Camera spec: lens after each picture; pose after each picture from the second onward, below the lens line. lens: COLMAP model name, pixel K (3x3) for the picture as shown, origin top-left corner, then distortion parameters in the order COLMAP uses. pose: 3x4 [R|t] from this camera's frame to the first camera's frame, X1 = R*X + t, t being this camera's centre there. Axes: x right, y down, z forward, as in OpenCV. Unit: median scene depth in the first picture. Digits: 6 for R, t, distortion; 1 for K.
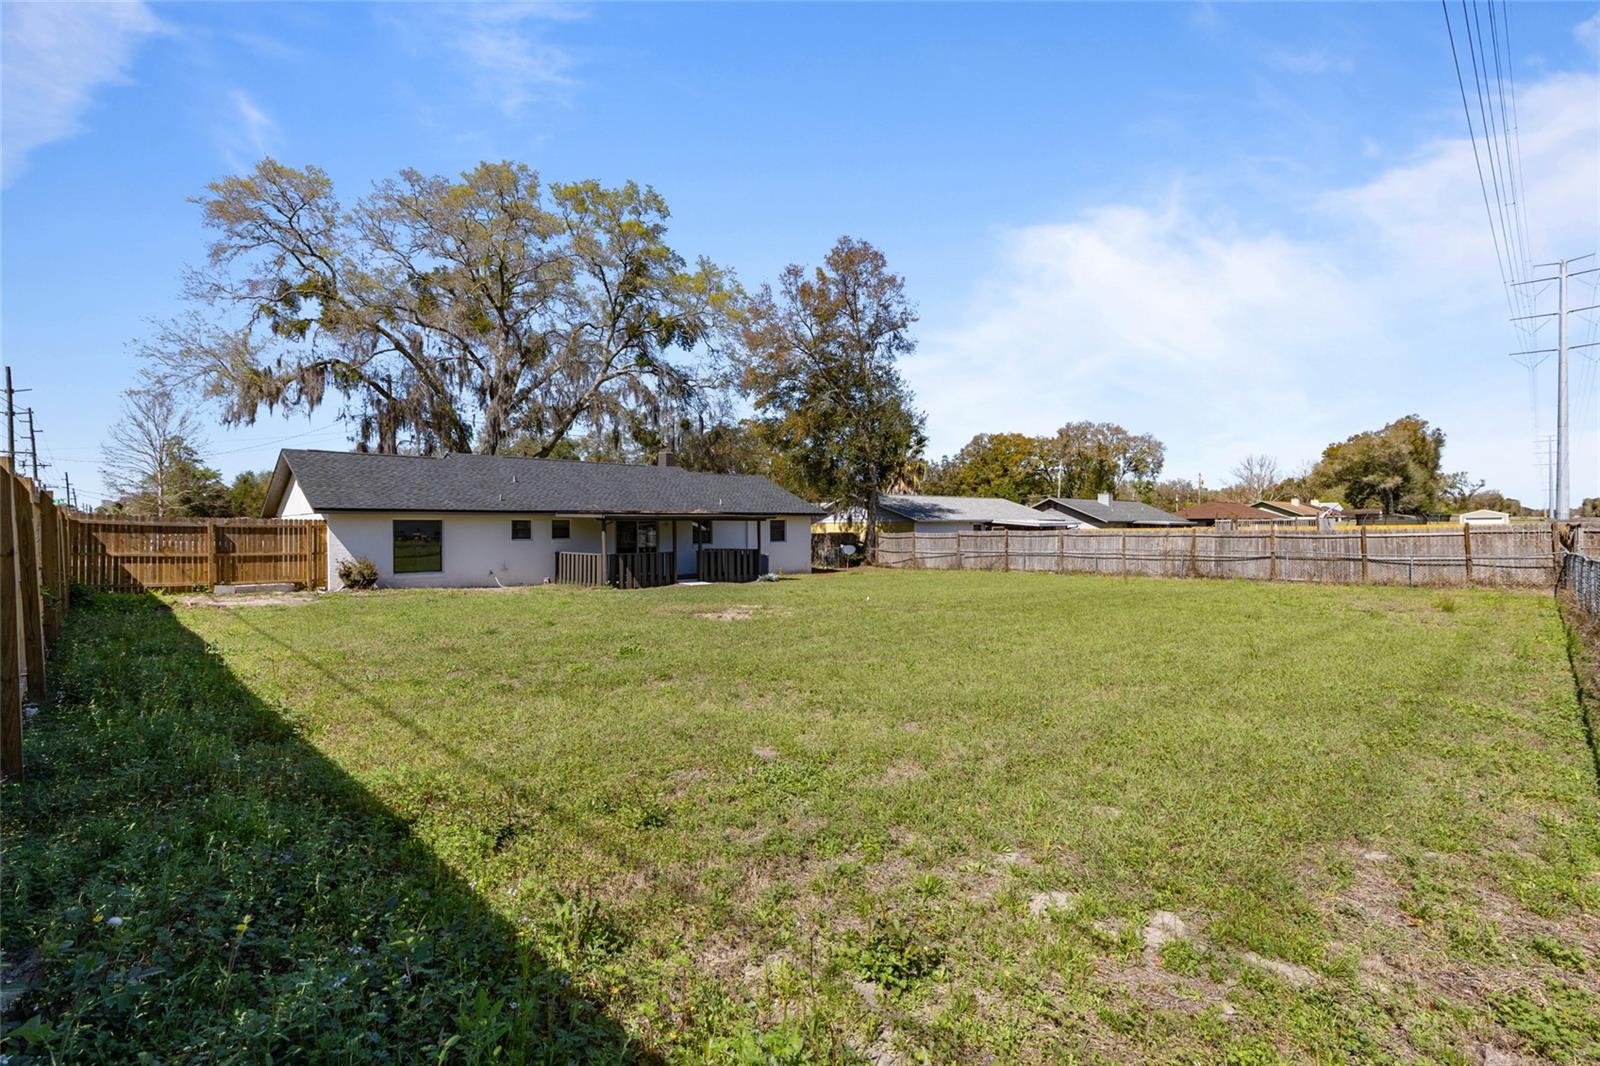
lens RADIAL K [[711.2, 0, 805.4], [0, 711.2, 523.3], [0, 0, 1]] dist [0.000456, -0.000490]
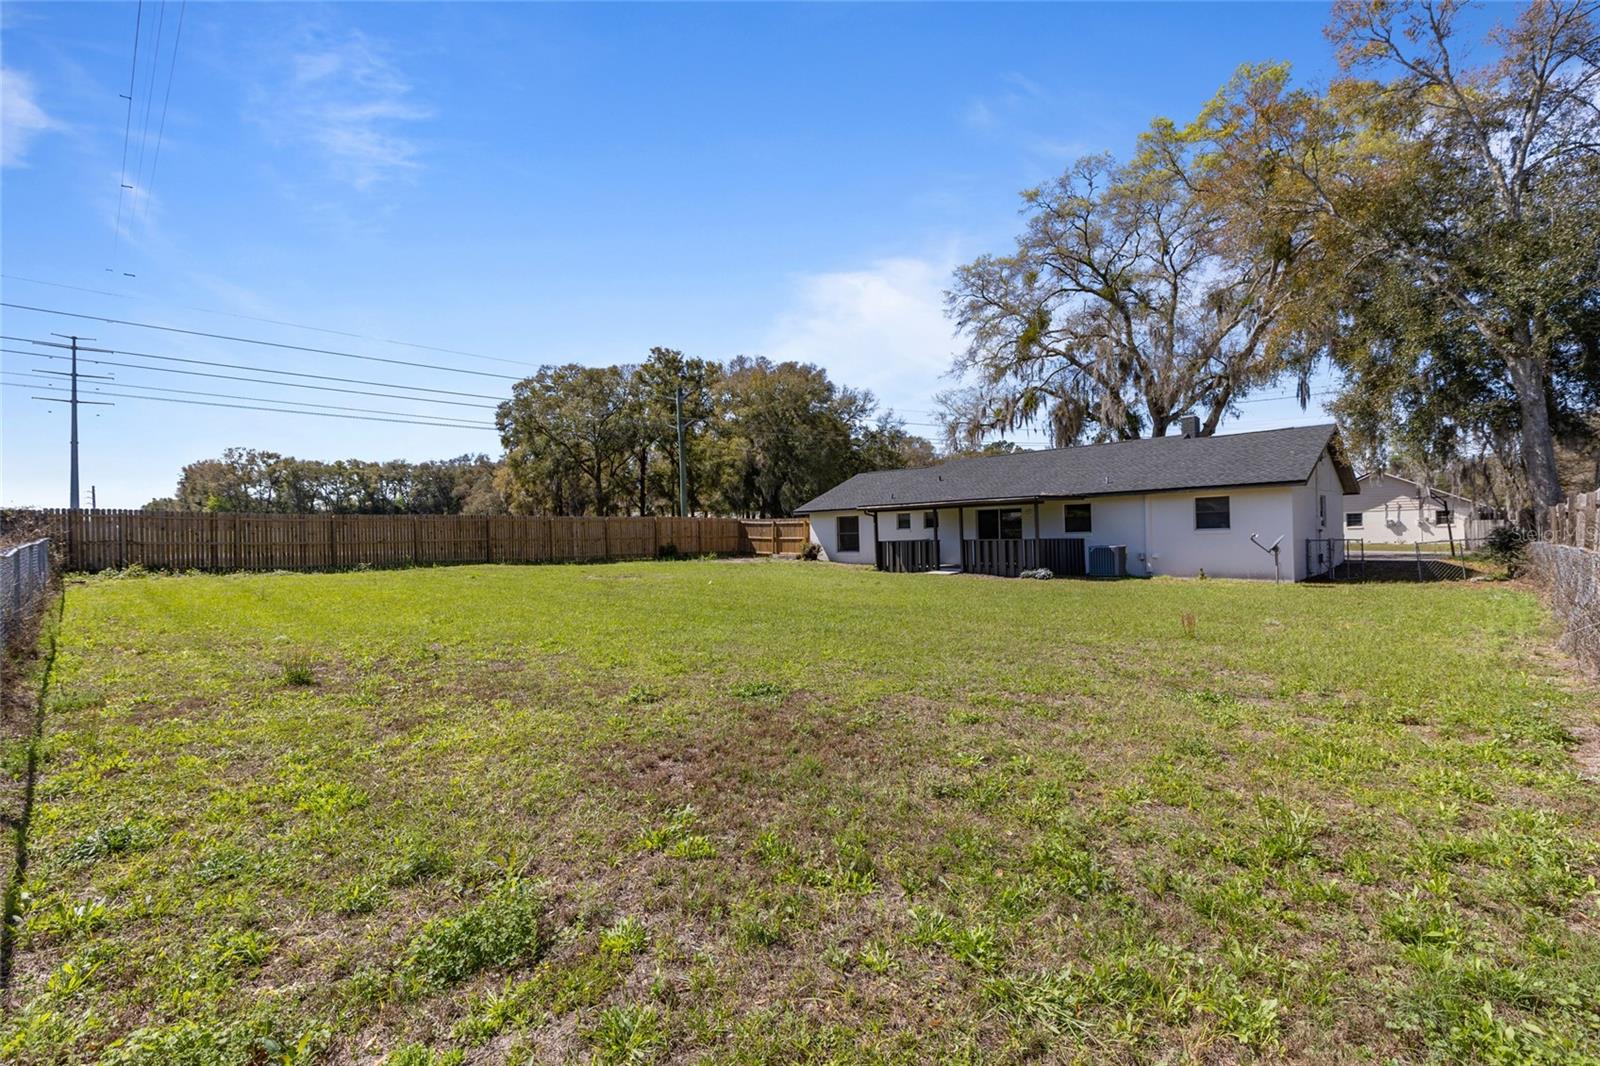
lens RADIAL K [[707.9, 0, 804.8], [0, 707.9, 535.8], [0, 0, 1]] dist [0.001559, -0.001062]
pose [[0.010263, 0.003294, -0.999942, 0.827432], [0.027222, 0.999623, 0.003572, 0.025072], [0.999577, -0.027257, 0.010170, 0.797298]]
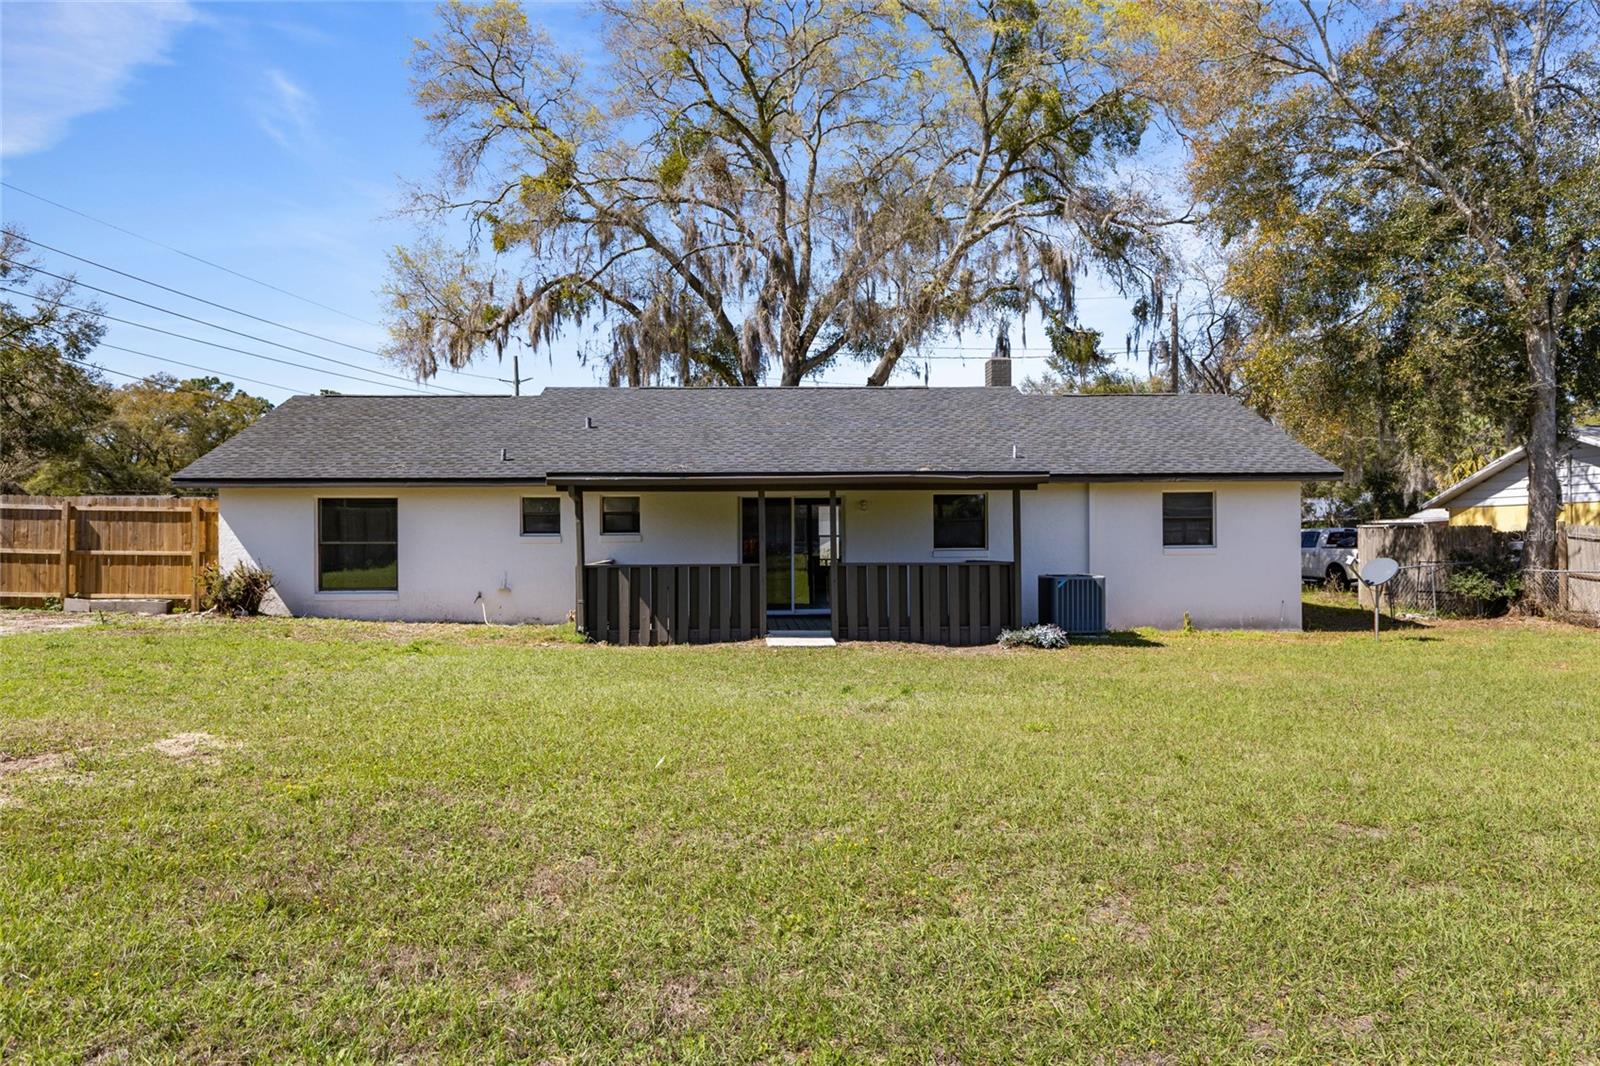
lens RADIAL K [[1050.2, 0, 809.0], [0, 1050.2, 531.9], [0, 0, 1]] dist [0.005832, 0.002383]
pose [[0.750414, 0.000684, -0.660968, 0.253581], [0.005289, 0.999961, 0.007039, 0.016368], [0.660947, -0.008778, 0.750381, 0.540776]]
